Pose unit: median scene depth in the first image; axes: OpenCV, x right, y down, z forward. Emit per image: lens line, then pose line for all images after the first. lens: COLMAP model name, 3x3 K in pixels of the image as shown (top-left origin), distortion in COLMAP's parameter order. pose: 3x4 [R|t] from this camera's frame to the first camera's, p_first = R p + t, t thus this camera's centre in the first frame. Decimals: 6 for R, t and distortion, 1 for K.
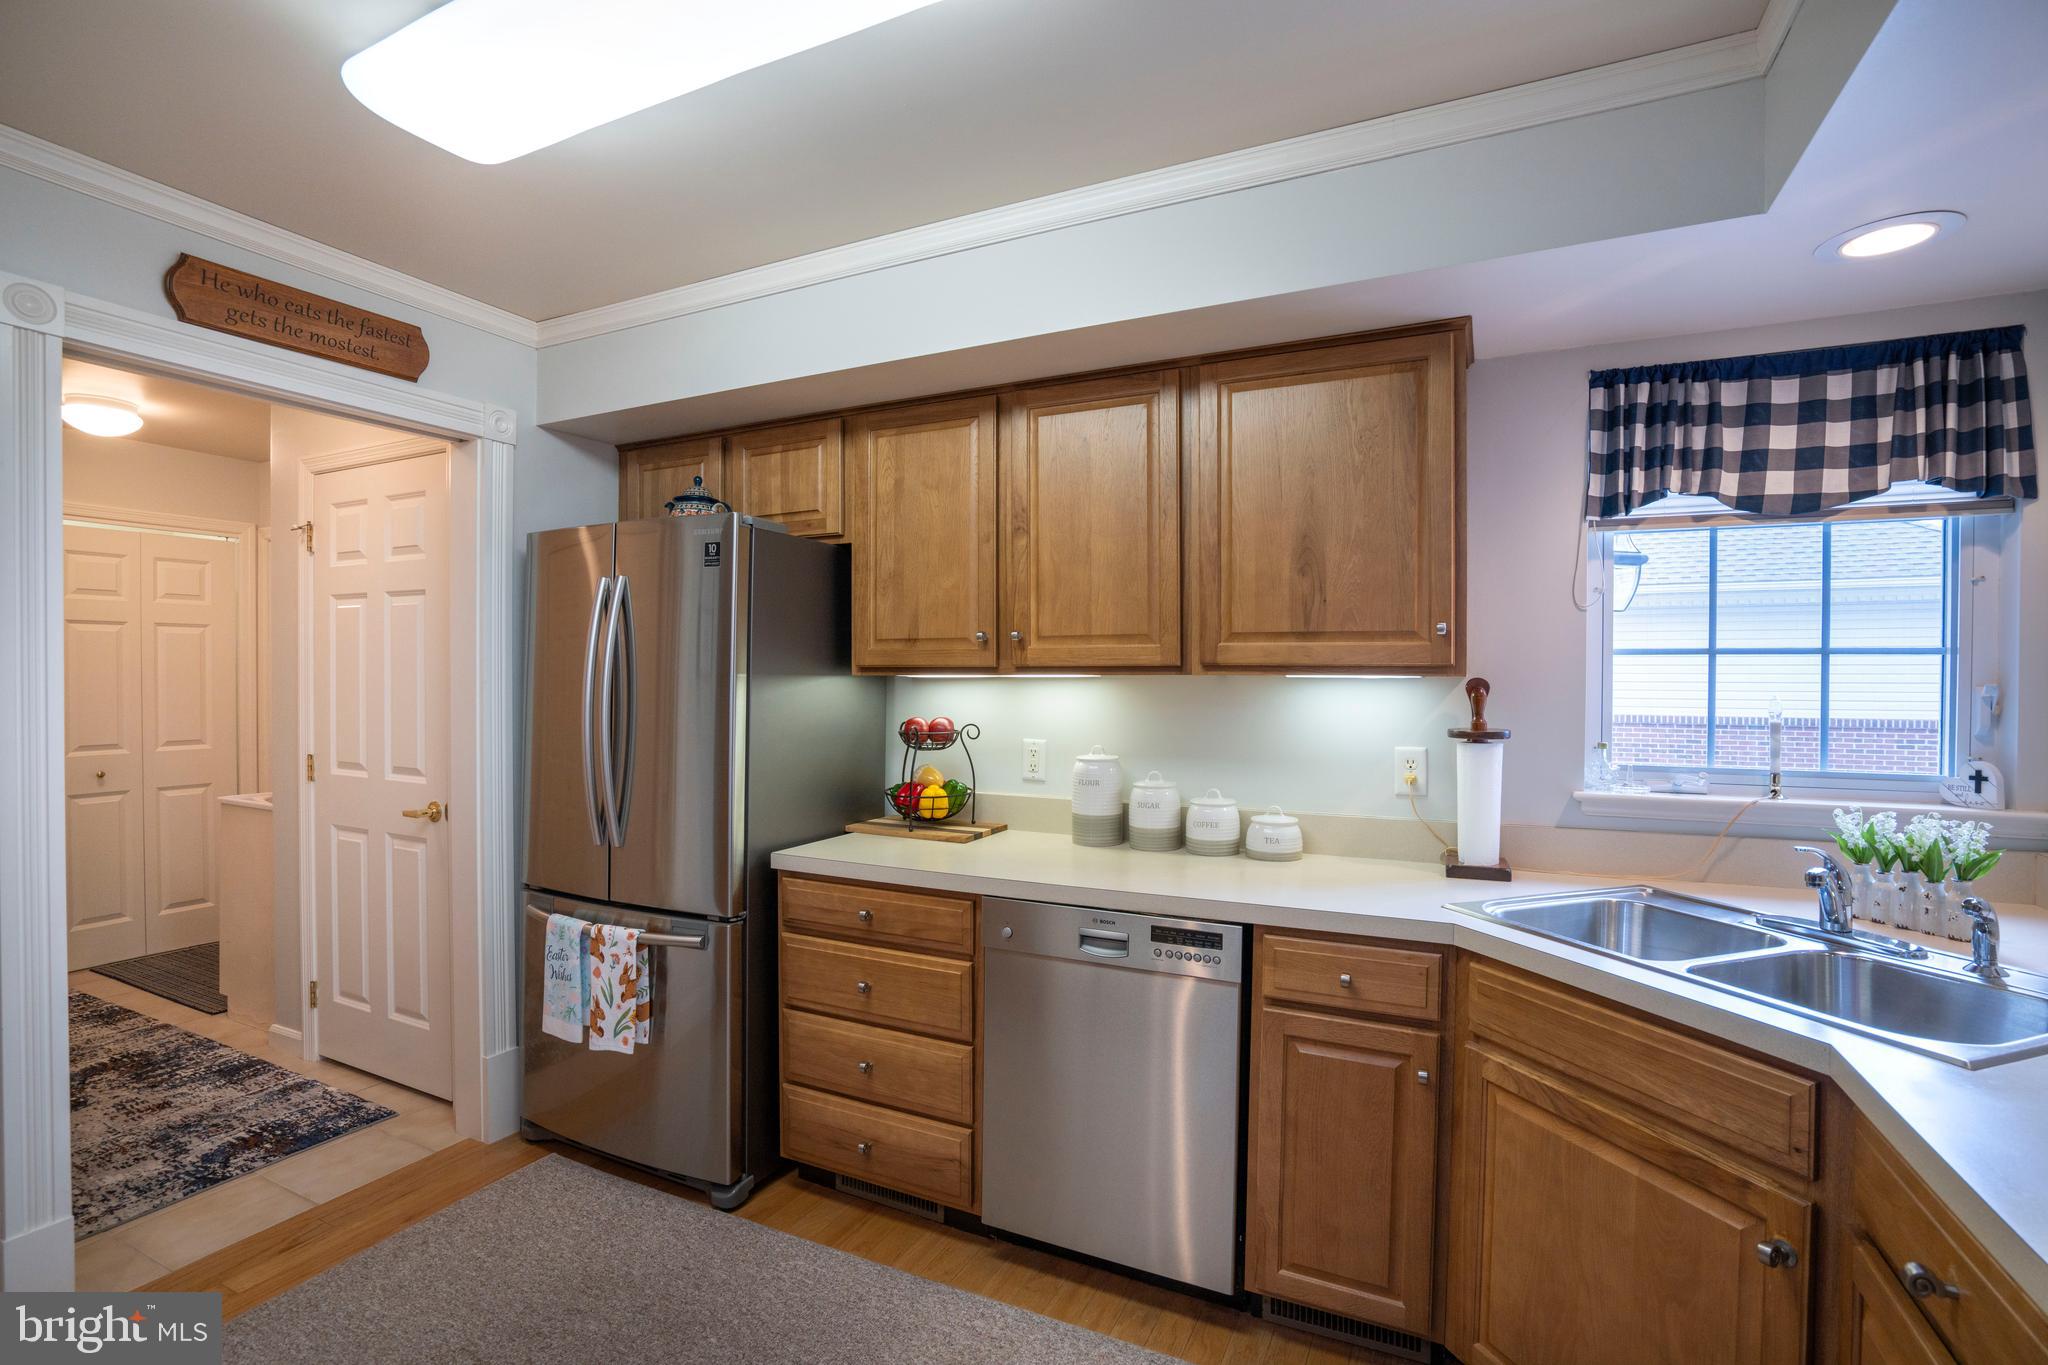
lens RADIAL K [[947.7, 0, 1017.1], [0, 947.7, 688.7], [0, 0, 1]] dist [-0.058800, 0.022211]
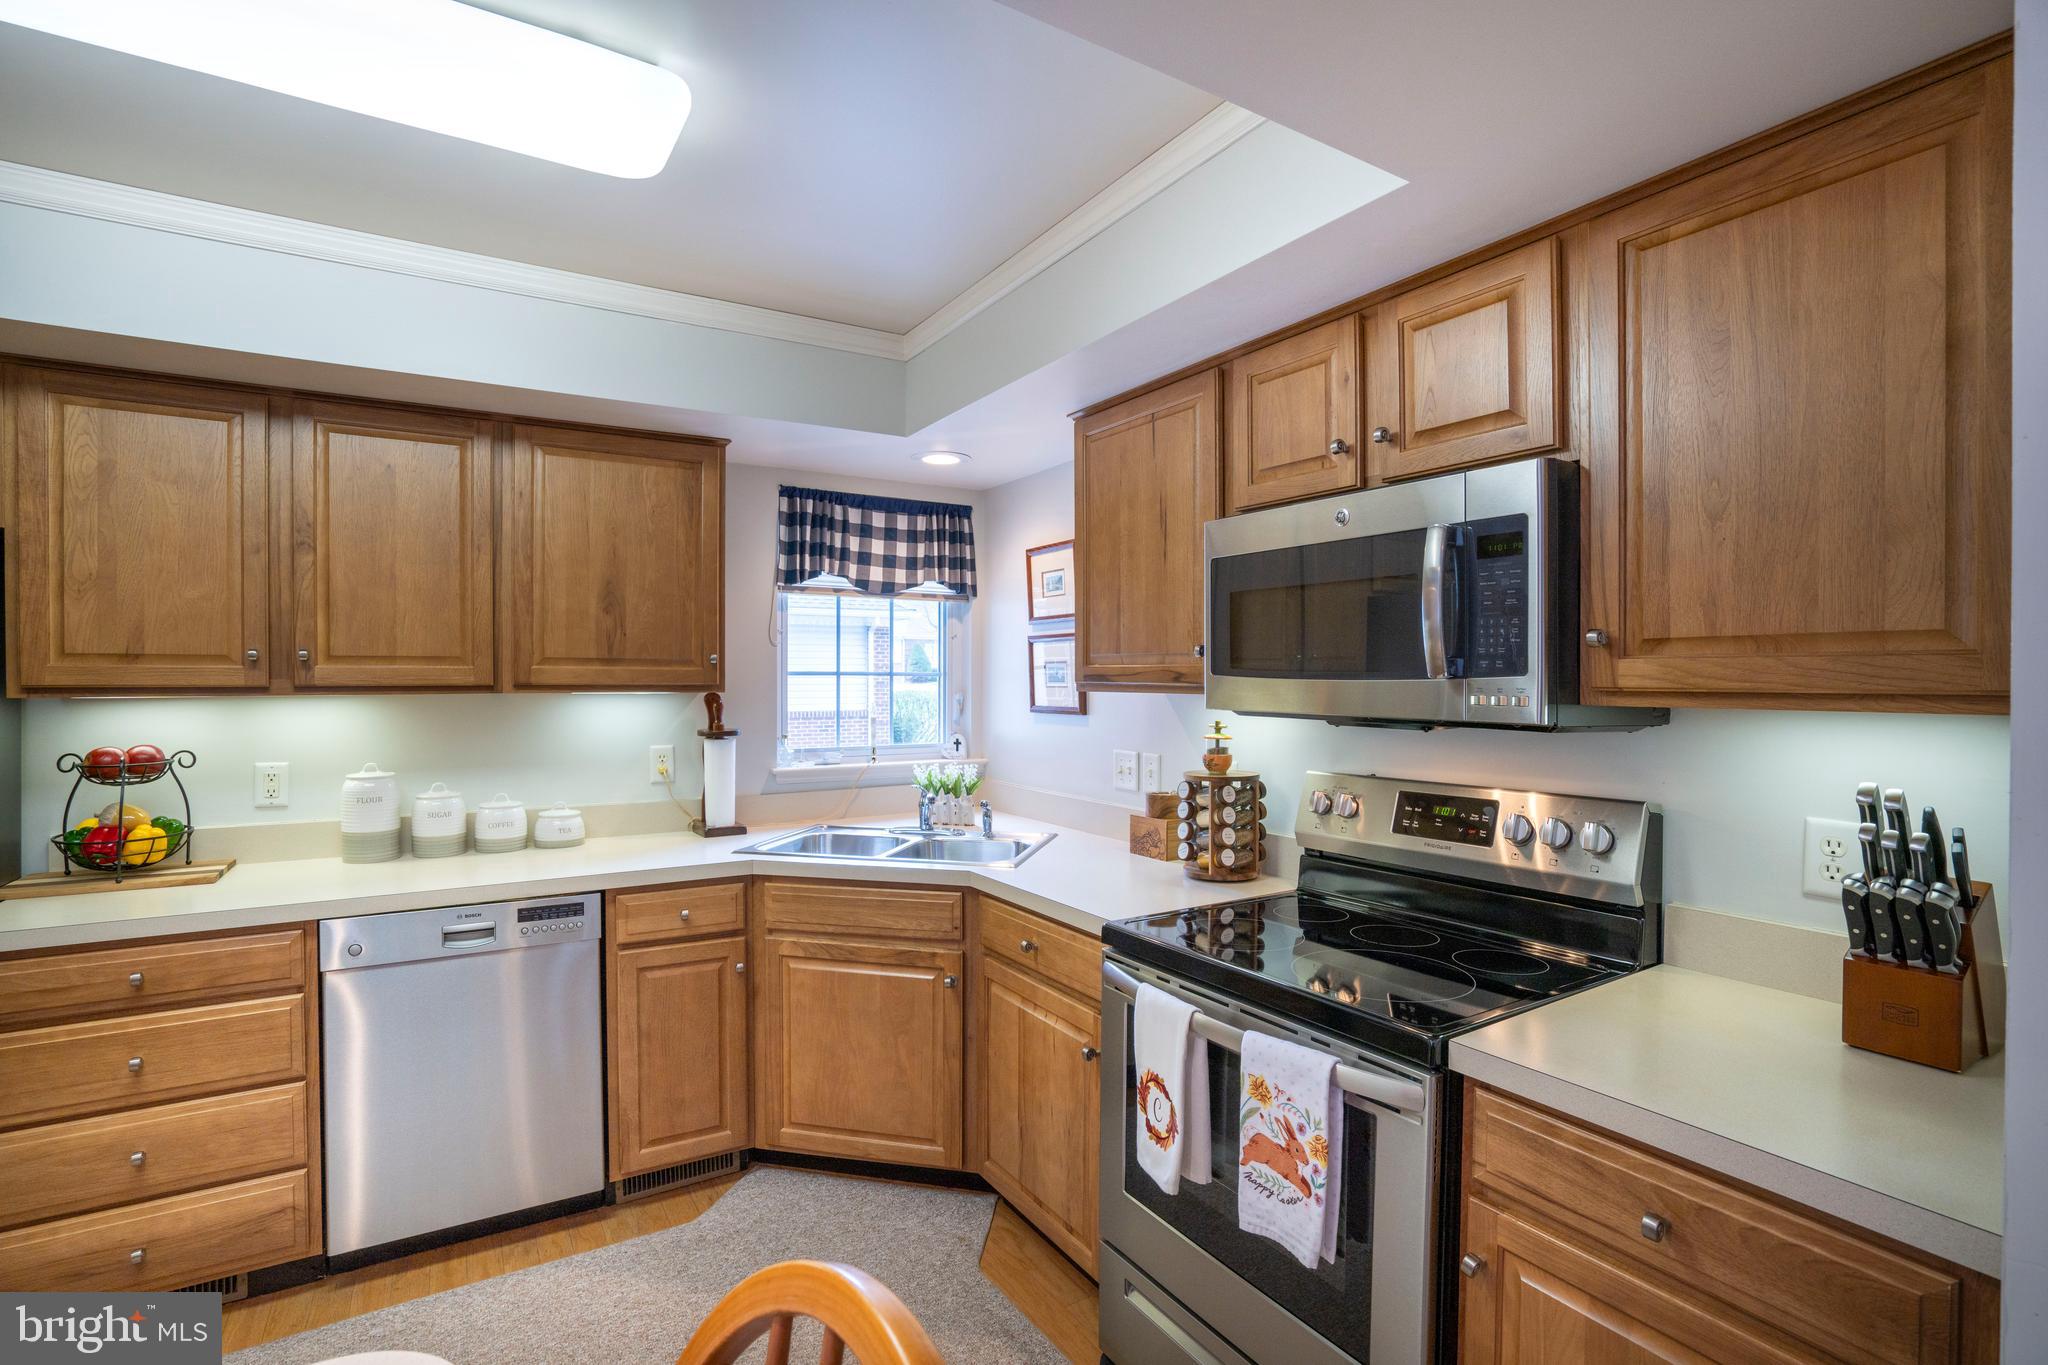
lens RADIAL K [[947.7, 0, 1019.6], [0, 947.7, 688.0], [0, 0, 1]] dist [-0.058800, 0.022211]
pose [[0.534922, -0.011777, 0.844819, -0.460255], [0.011774, 0.999910, 0.006483, -0.022185], [-0.844820, 0.006479, 0.535012, -0.135016]]
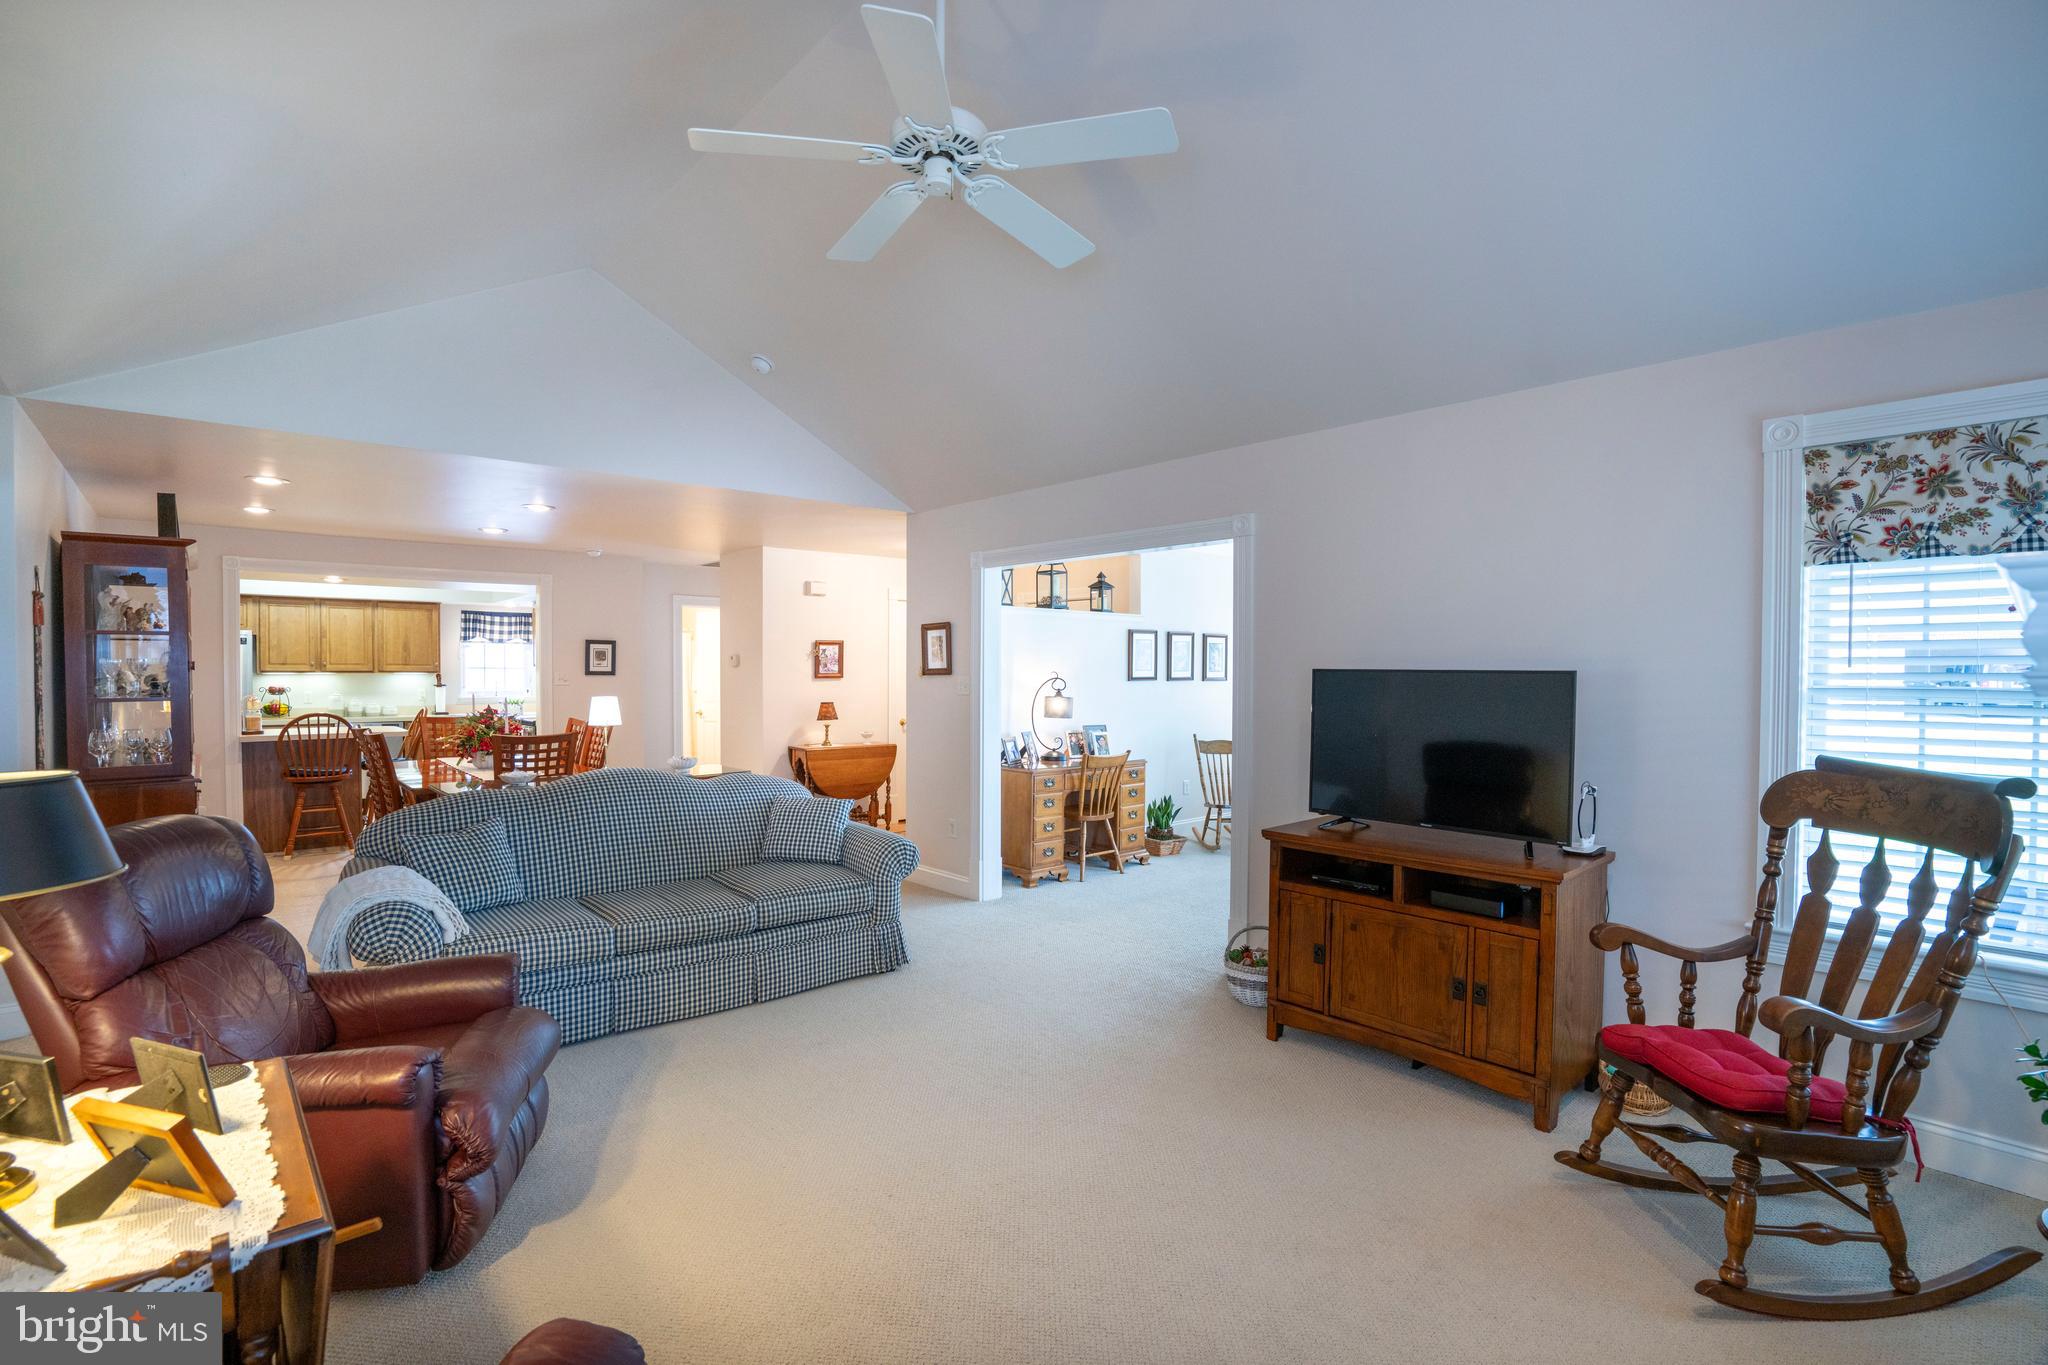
lens RADIAL K [[947.7, 0, 1016.8], [0, 947.7, 685.2], [0, 0, 1]] dist [-0.058800, 0.022211]
pose [[0.383771, -0.016368, 0.923283, -2.797793], [0.006254, 0.999866, 0.015126, -0.005338], [-0.923407, -0.000031, 0.383822, -3.594201]]
